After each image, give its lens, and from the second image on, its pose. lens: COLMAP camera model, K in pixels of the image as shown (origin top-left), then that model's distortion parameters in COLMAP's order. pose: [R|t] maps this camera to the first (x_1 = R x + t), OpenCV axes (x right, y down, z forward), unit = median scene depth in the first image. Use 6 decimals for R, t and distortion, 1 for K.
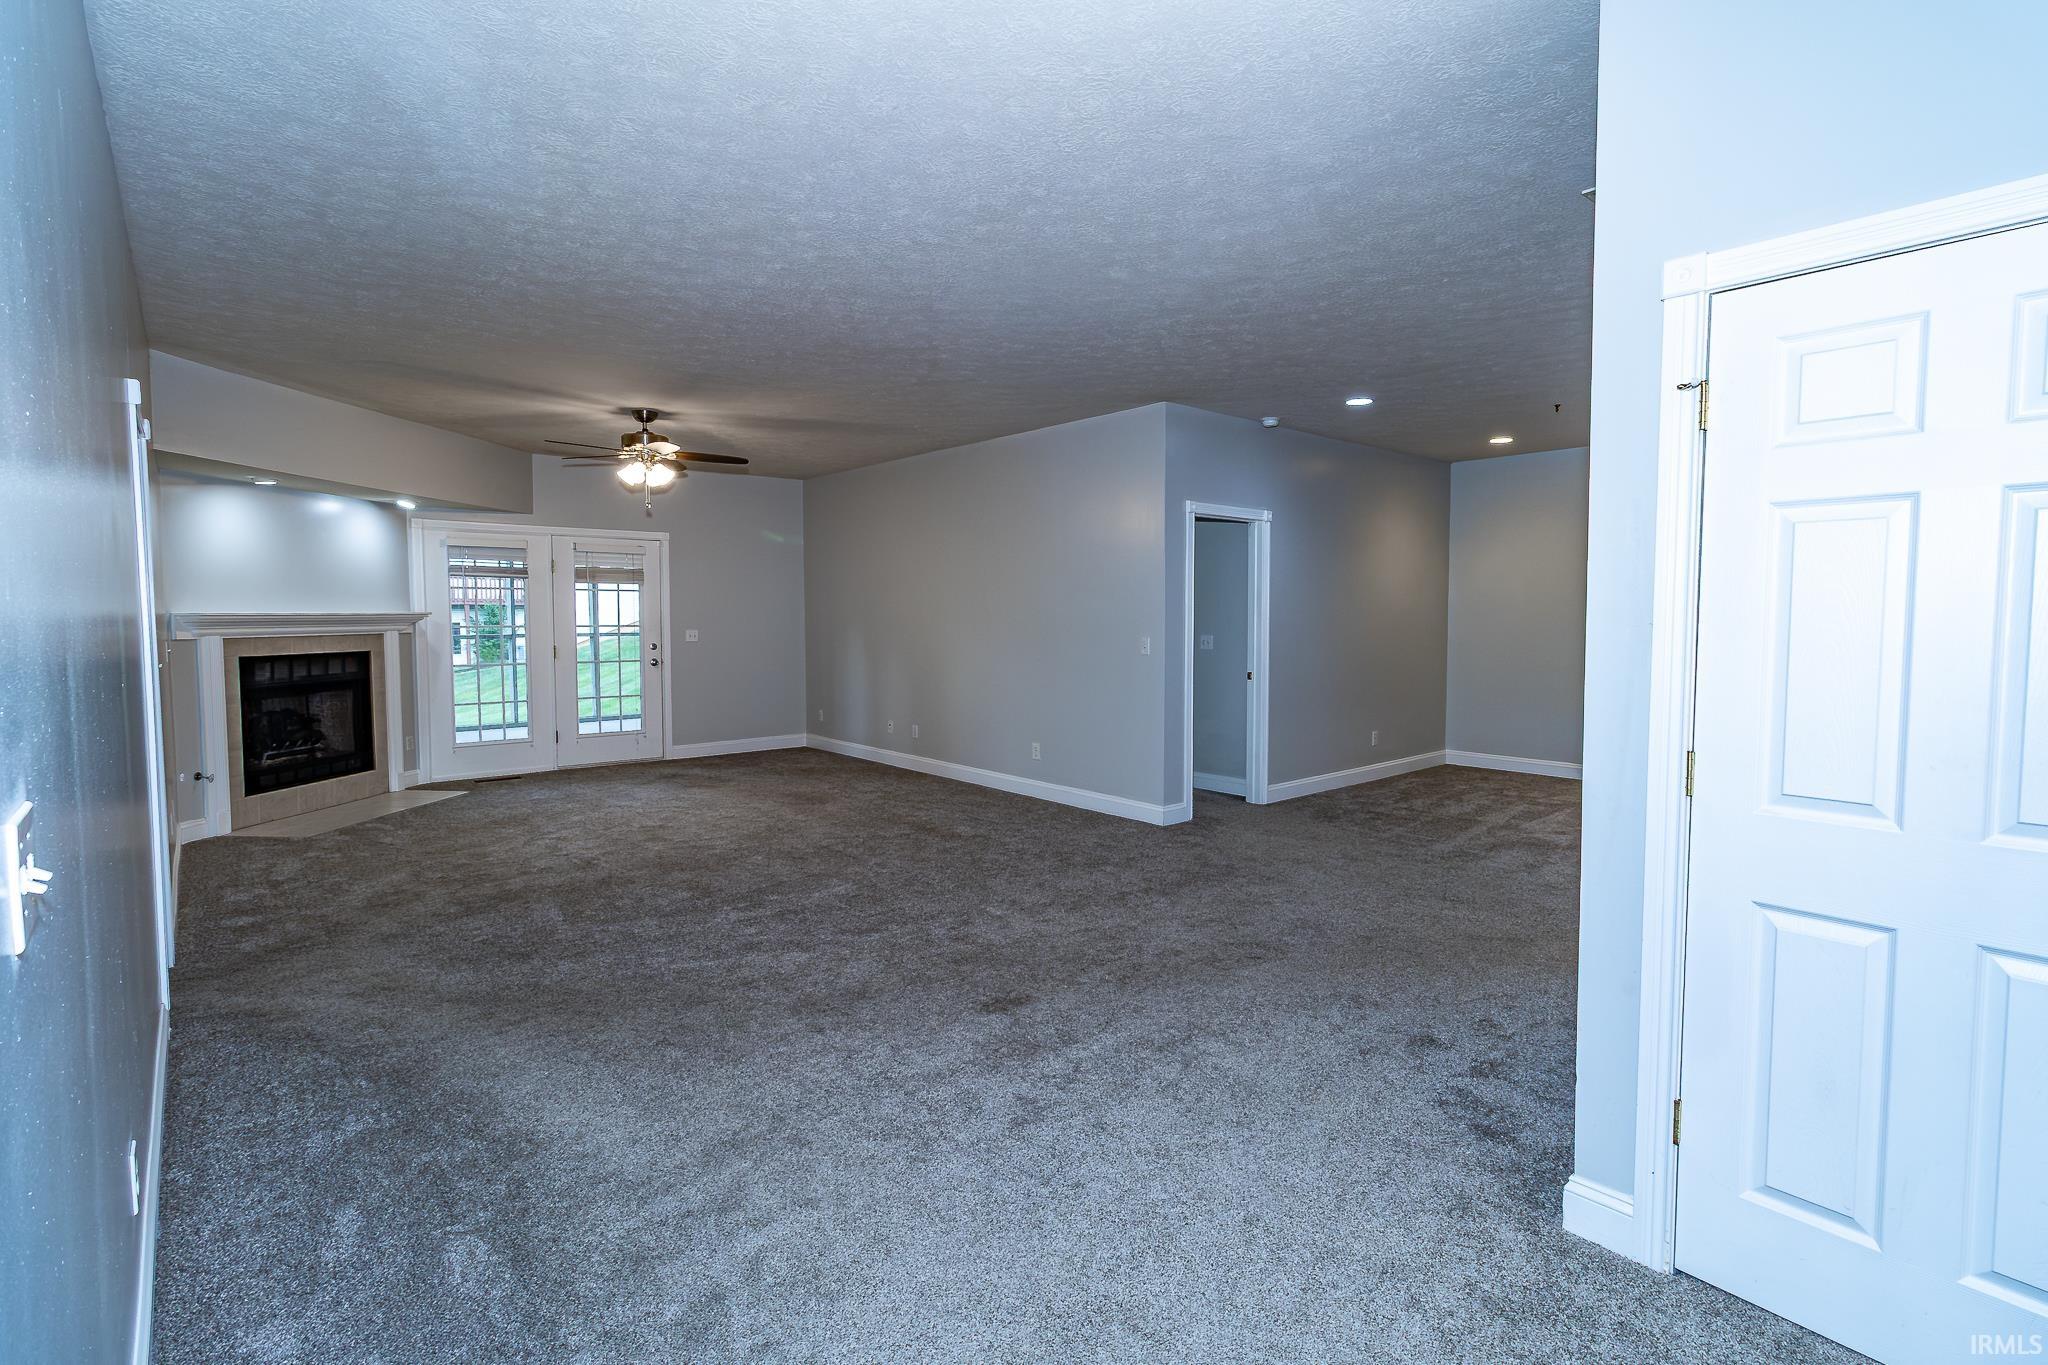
lens RADIAL K [[973.3, 0, 1037.0], [0, 973.3, 664.0], [0, 0, 1]] dist [-0.002534, -0.000199]
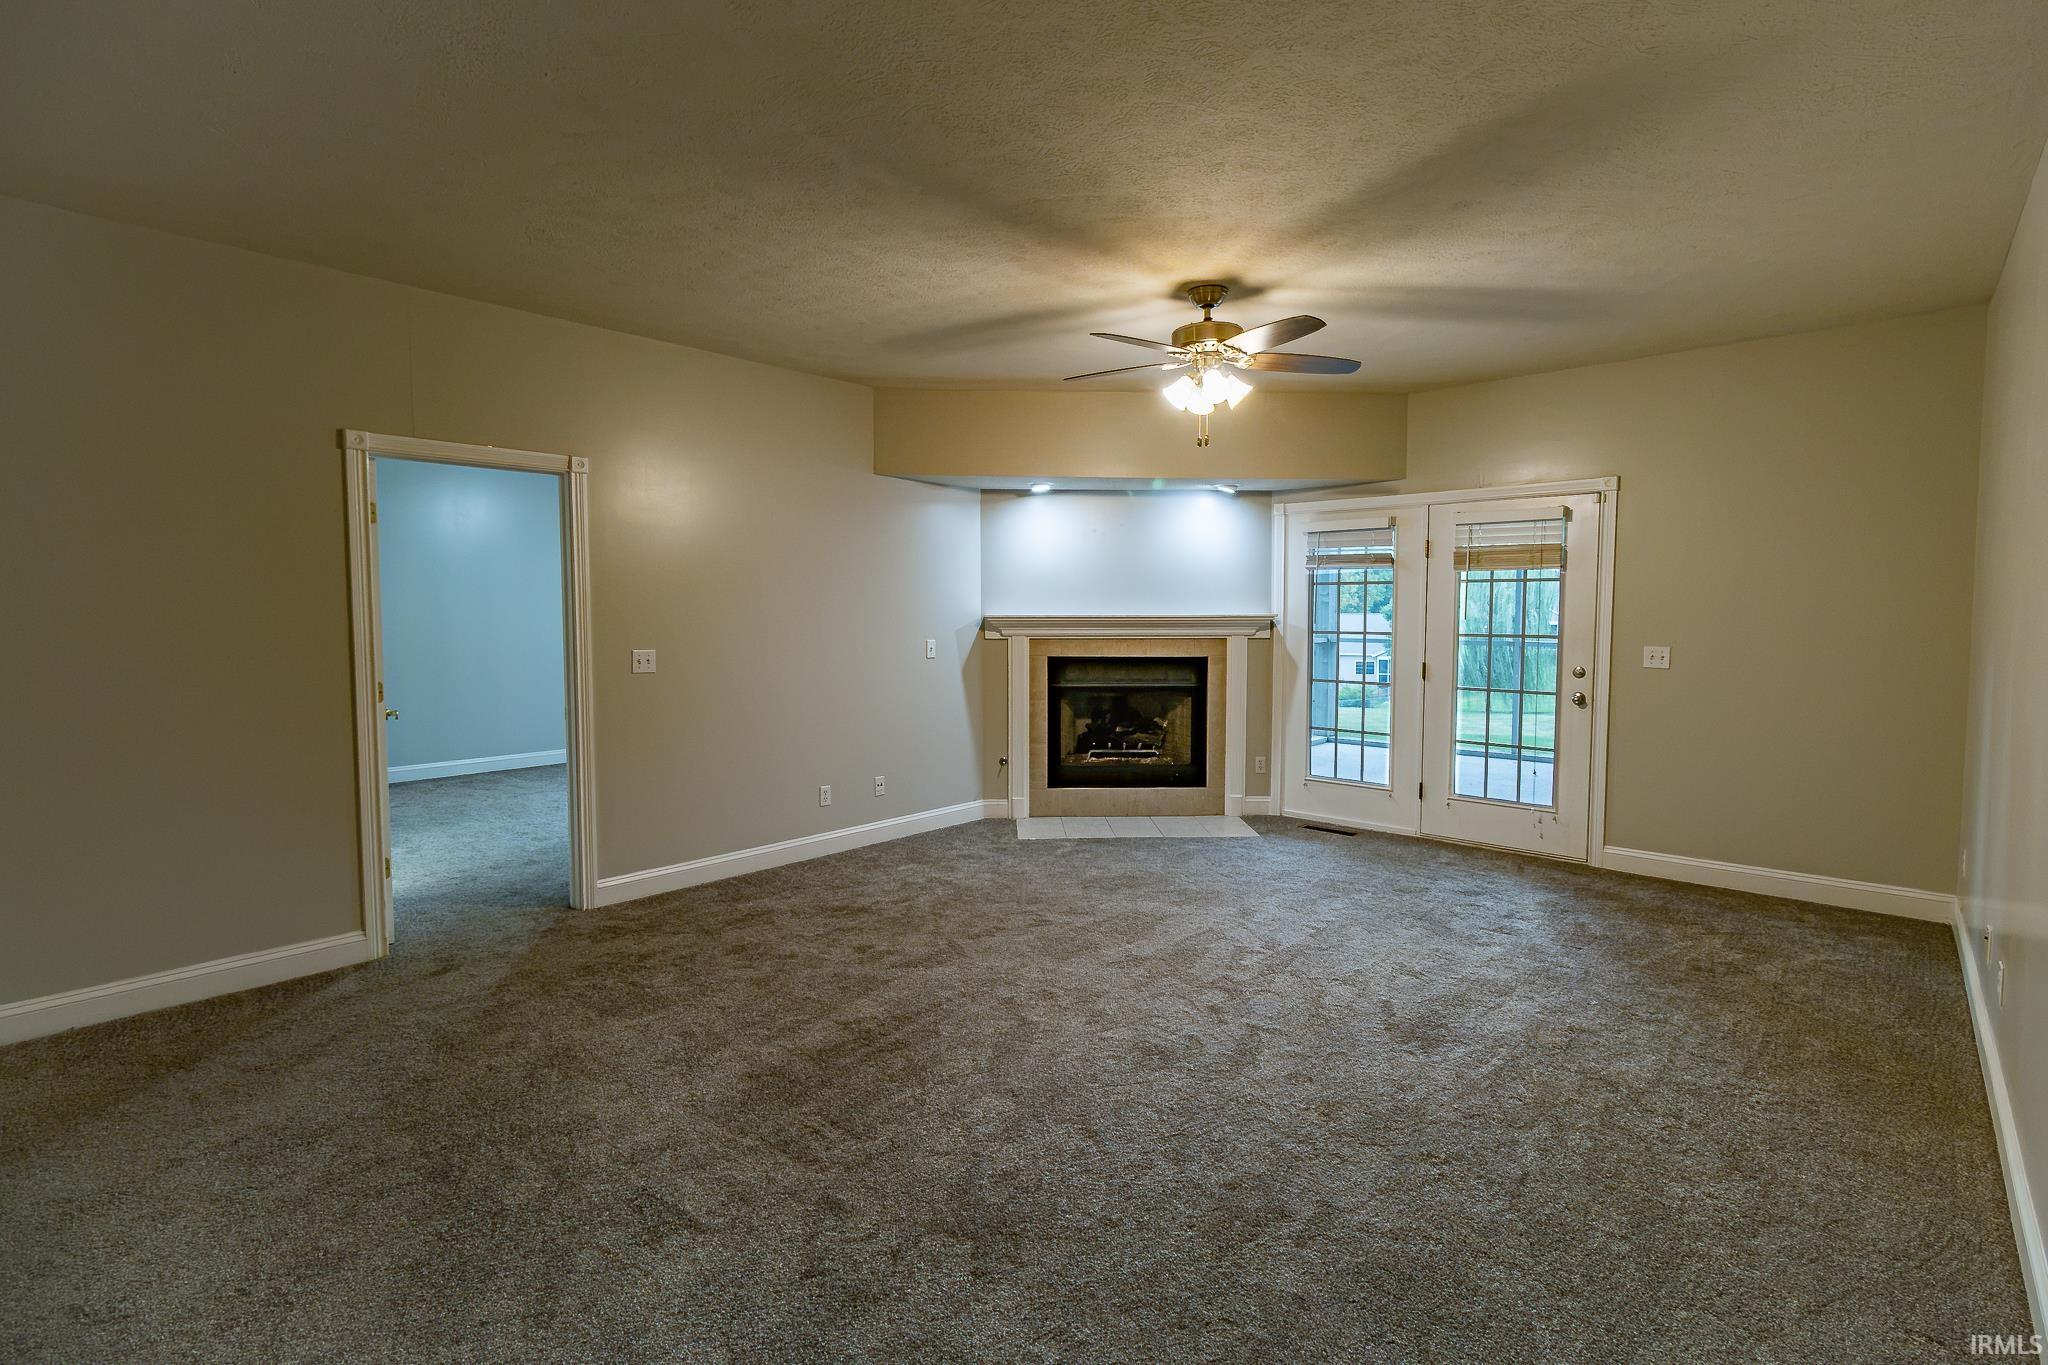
lens RADIAL K [[942.4, 0, 1037.7], [0, 942.4, 674.7], [0, 0, 1]] dist [-0.004935, 0.000311]
pose [[0.119883, 0.064490, -0.990691, 0.195626], [-0.053007, 0.996880, 0.058479, -0.046504], [0.991372, 0.045503, 0.122927, 0.856839]]
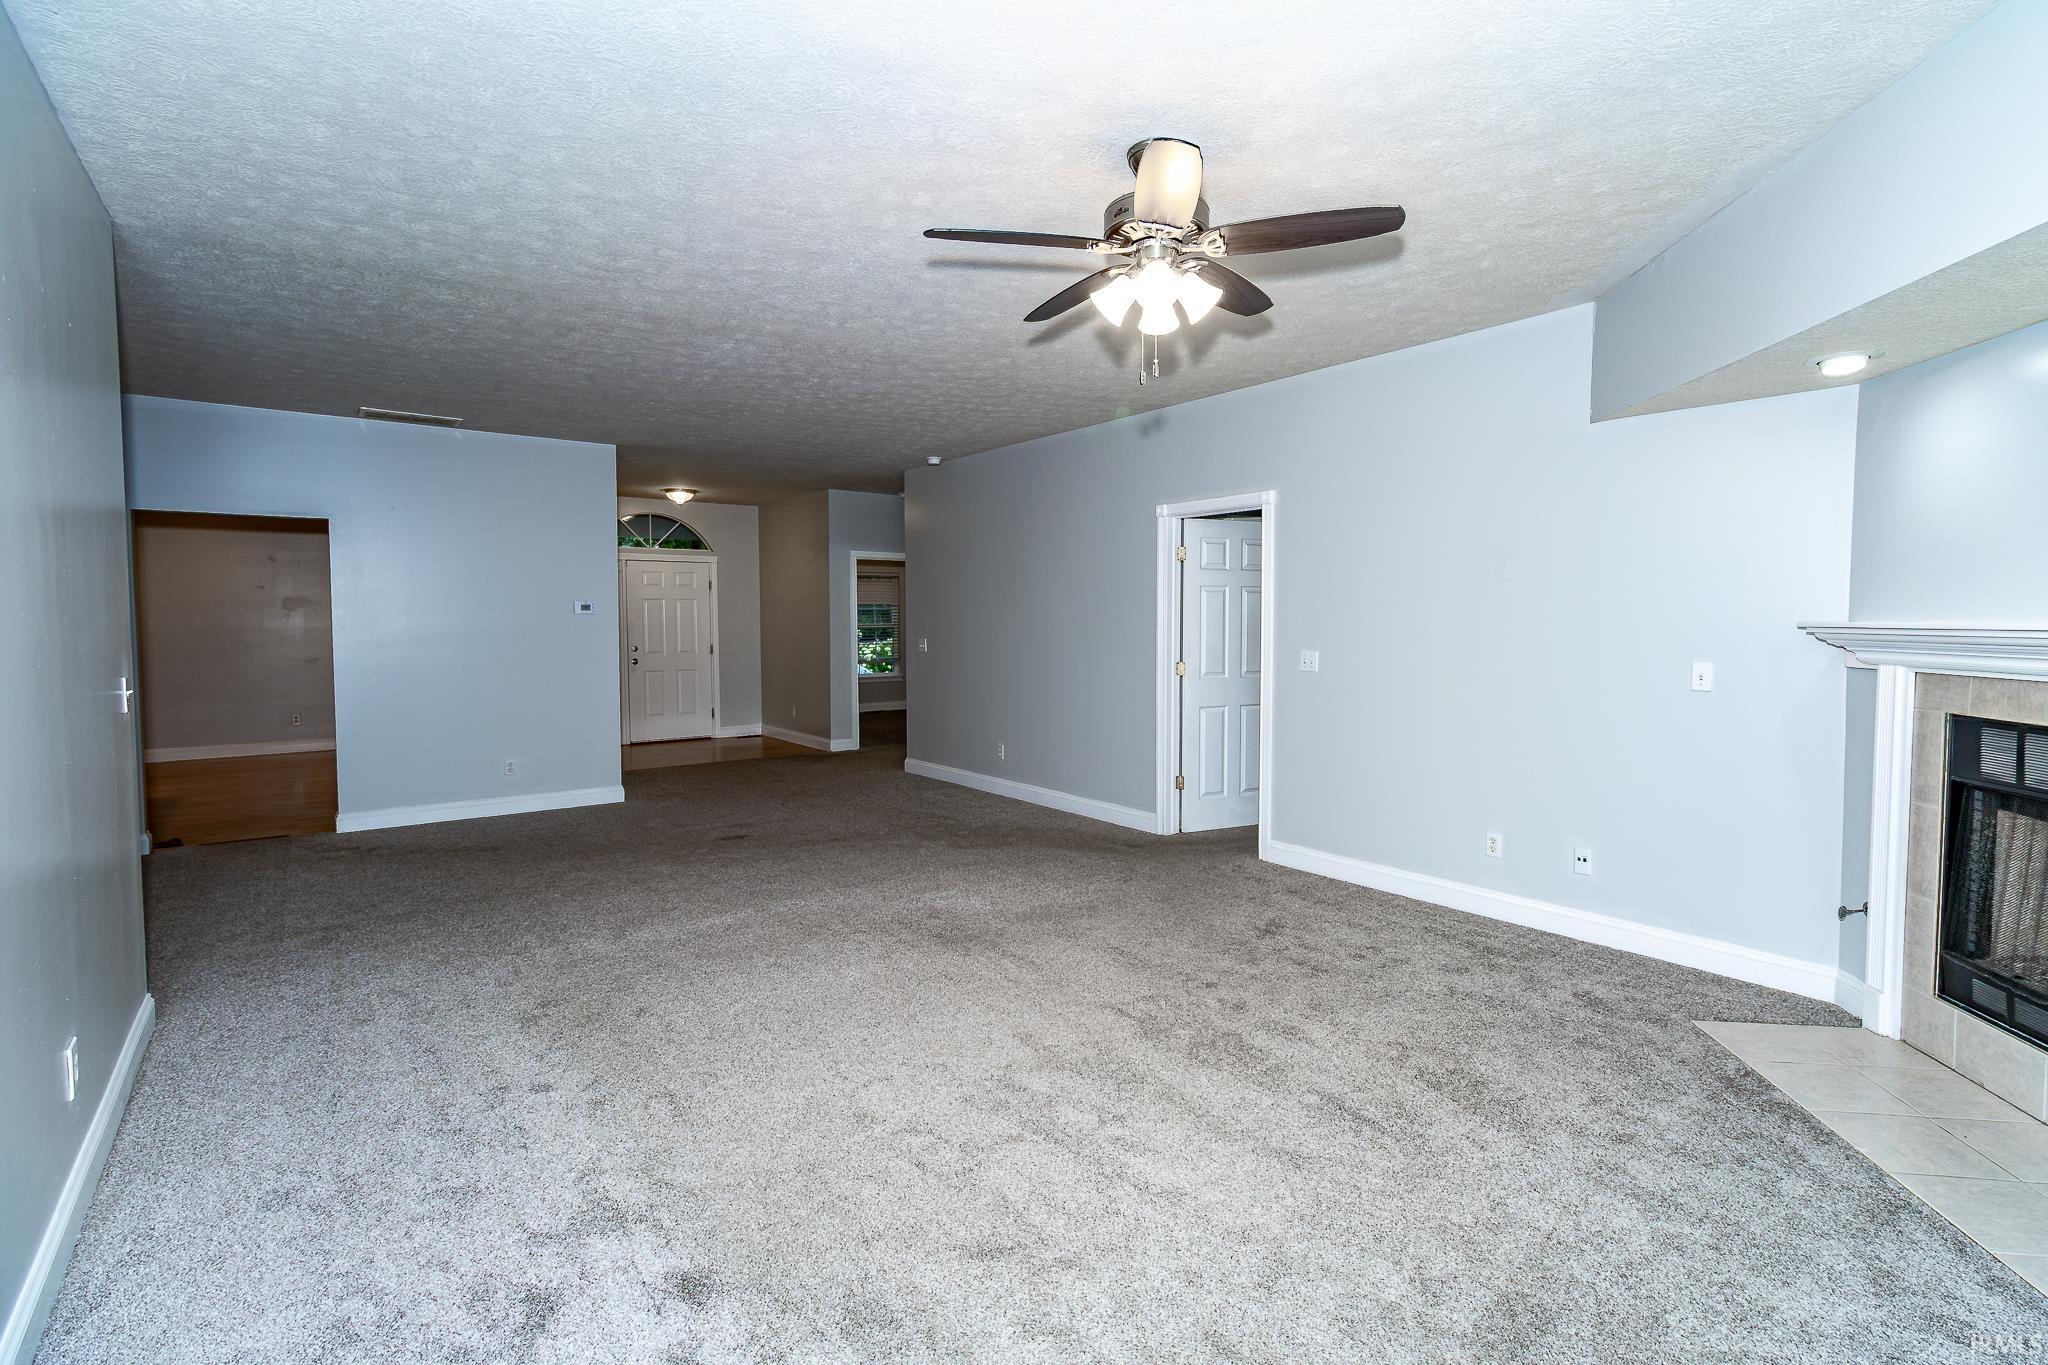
lens RADIAL K [[973.3, 0, 1028.2], [0, 973.3, 676.8], [0, 0, 1]] dist [-0.002534, -0.000199]
pose [[-0.996083, 0.007082, 0.088136, -0.401055], [0.017709, 0.992570, 0.120381, -0.091338], [-0.086628, 0.121470, -0.988808, 1.506418]]
